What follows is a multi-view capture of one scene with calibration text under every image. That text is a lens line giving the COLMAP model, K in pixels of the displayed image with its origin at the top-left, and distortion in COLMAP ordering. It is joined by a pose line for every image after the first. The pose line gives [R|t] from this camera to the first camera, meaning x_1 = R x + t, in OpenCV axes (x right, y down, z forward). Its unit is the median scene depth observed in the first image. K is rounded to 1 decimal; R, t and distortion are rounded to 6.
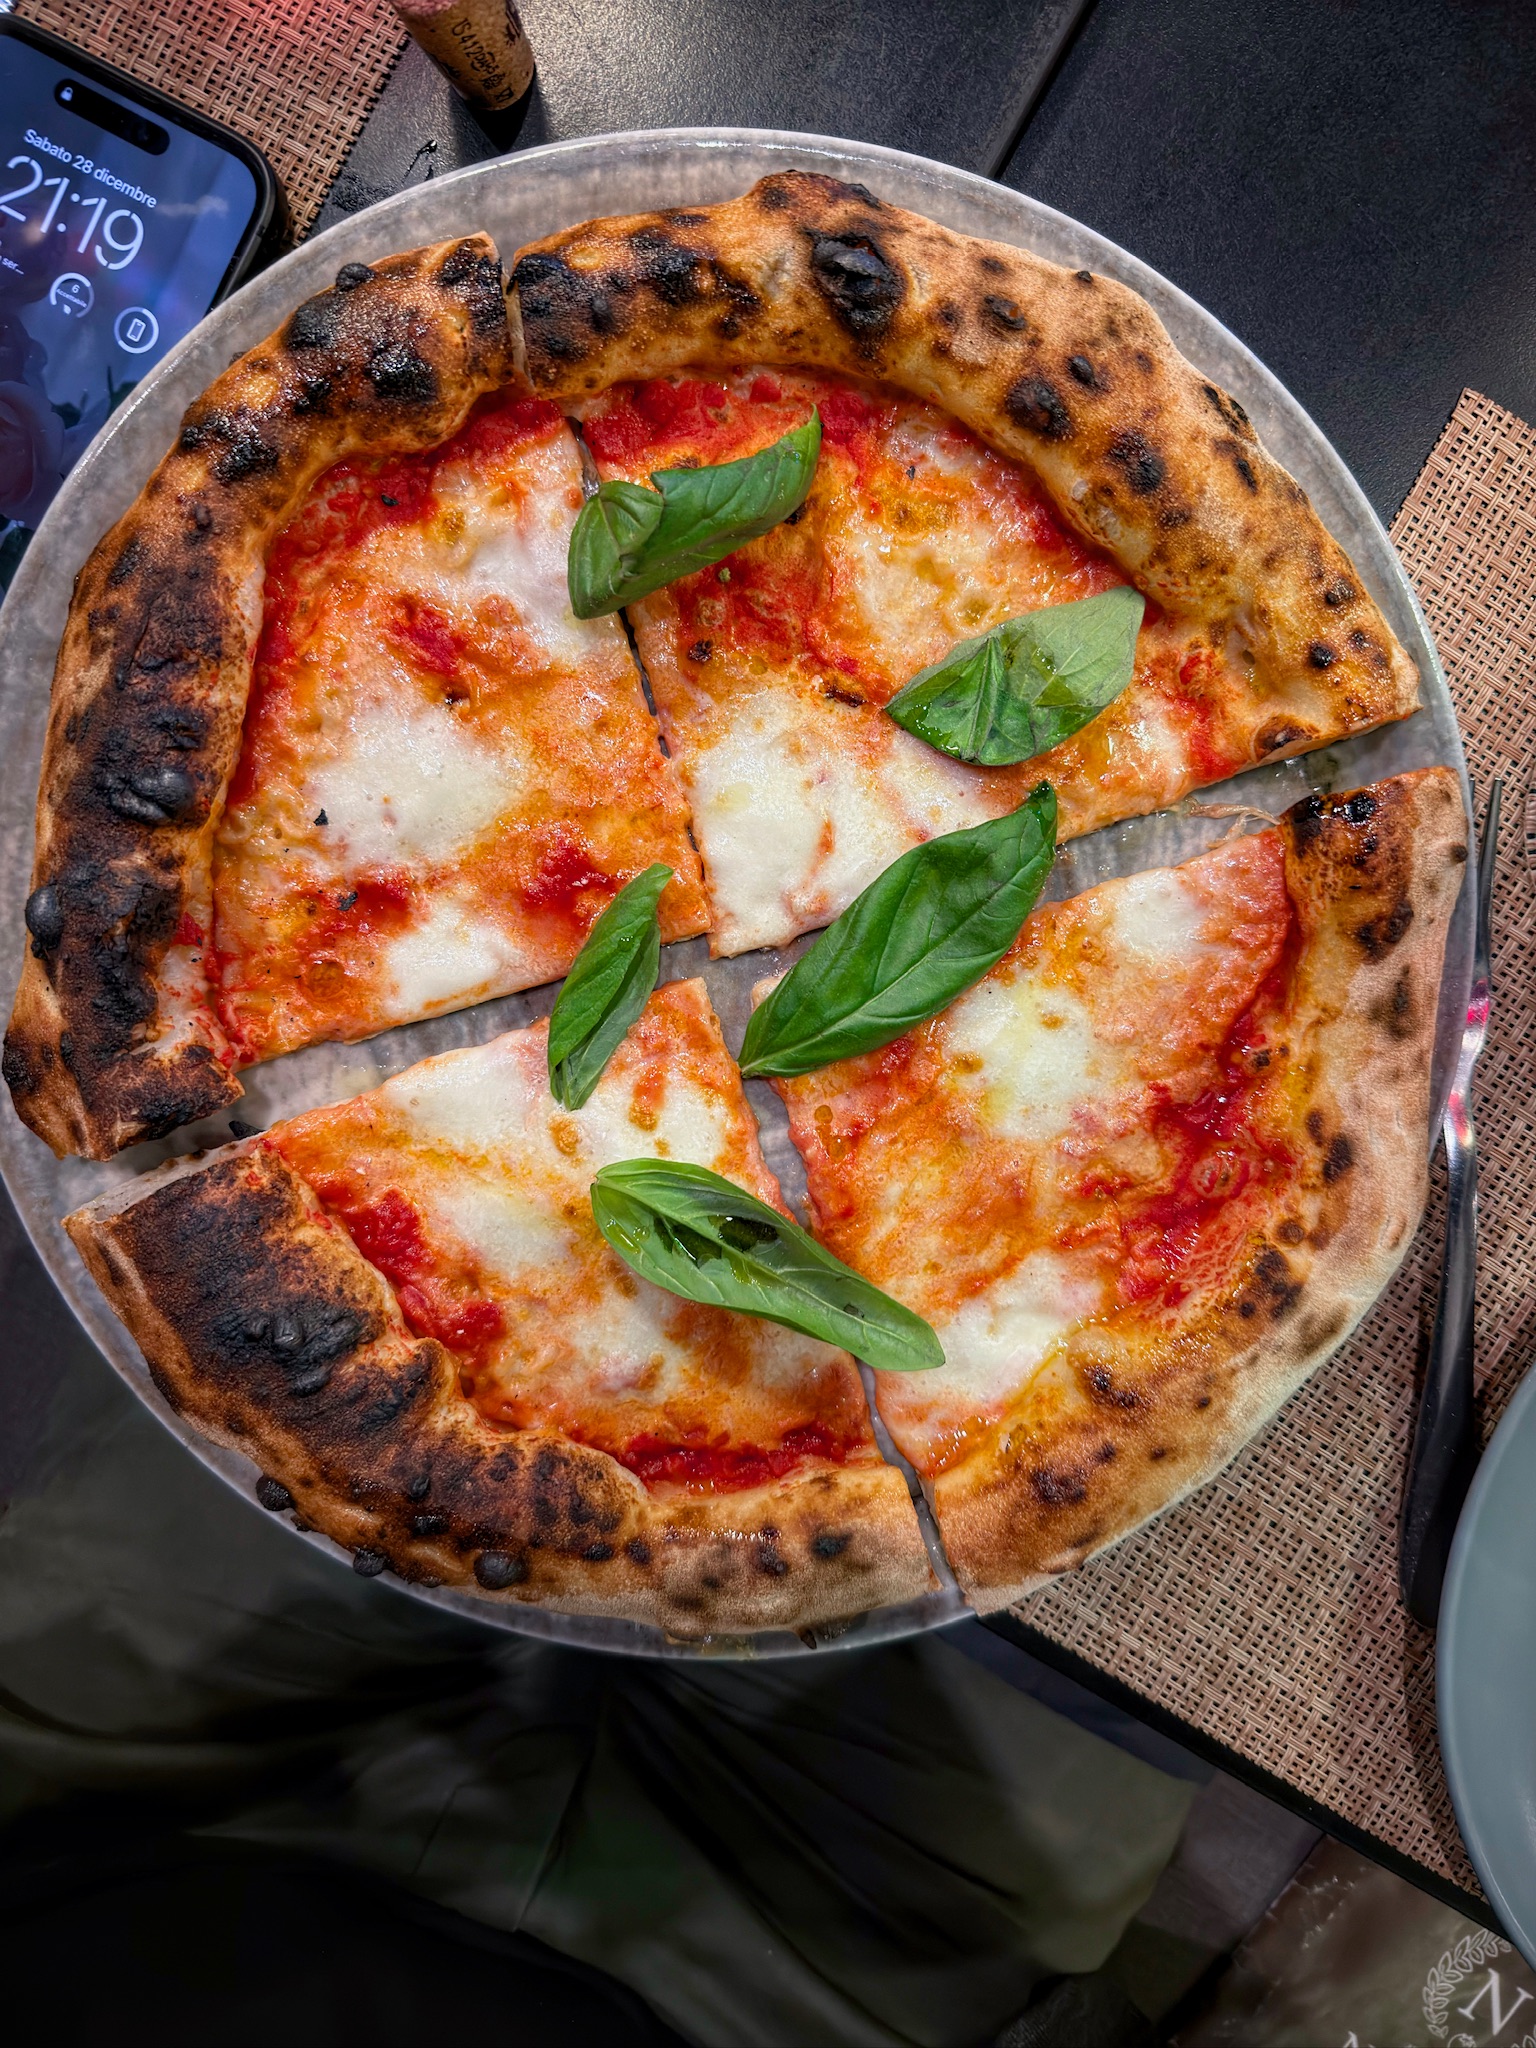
lens RADIAL K [[1638.1, 0, 713.2], [0, 1638.1, 1019.2], [0, 0, 1]] dist [0.125403, -0.328414]
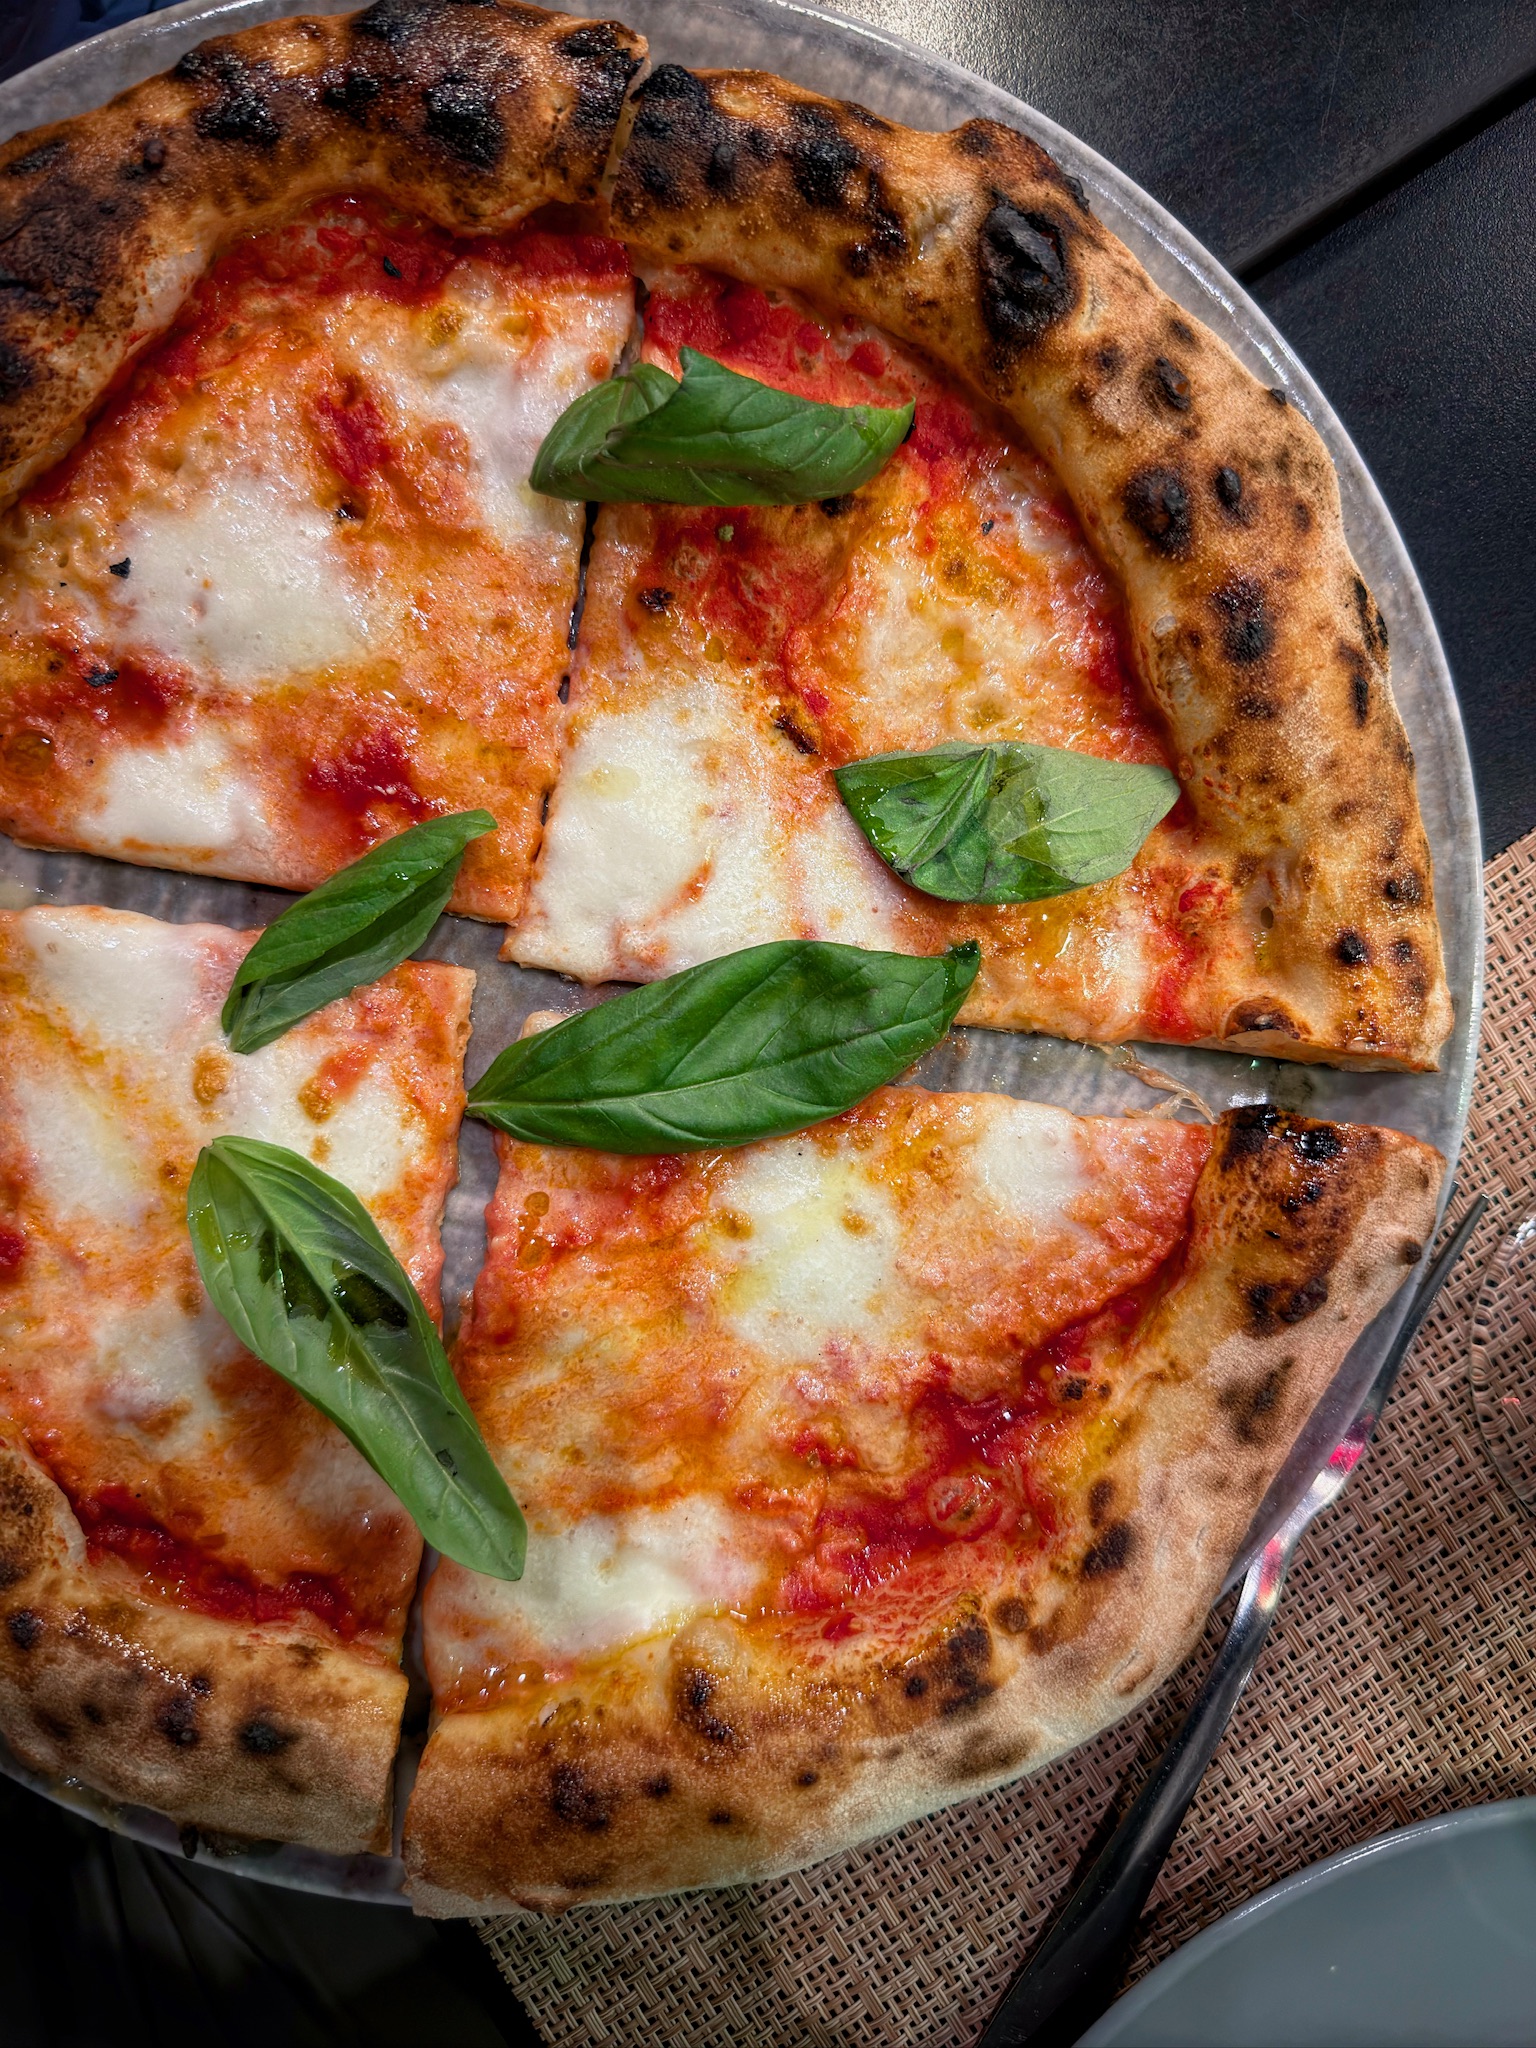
lens RADIAL K [[1485.2, 0, 756.1], [0, 1485.2, 1037.5], [0, 0, 1]] dist [0.038501, -0.080151]
pose [[0.895819, 0.444320, 0.009429, 0.119888], [-0.440410, 0.890380, -0.115158, 0.024157], [-0.059562, 0.099009, 0.993302, 0.303171]]
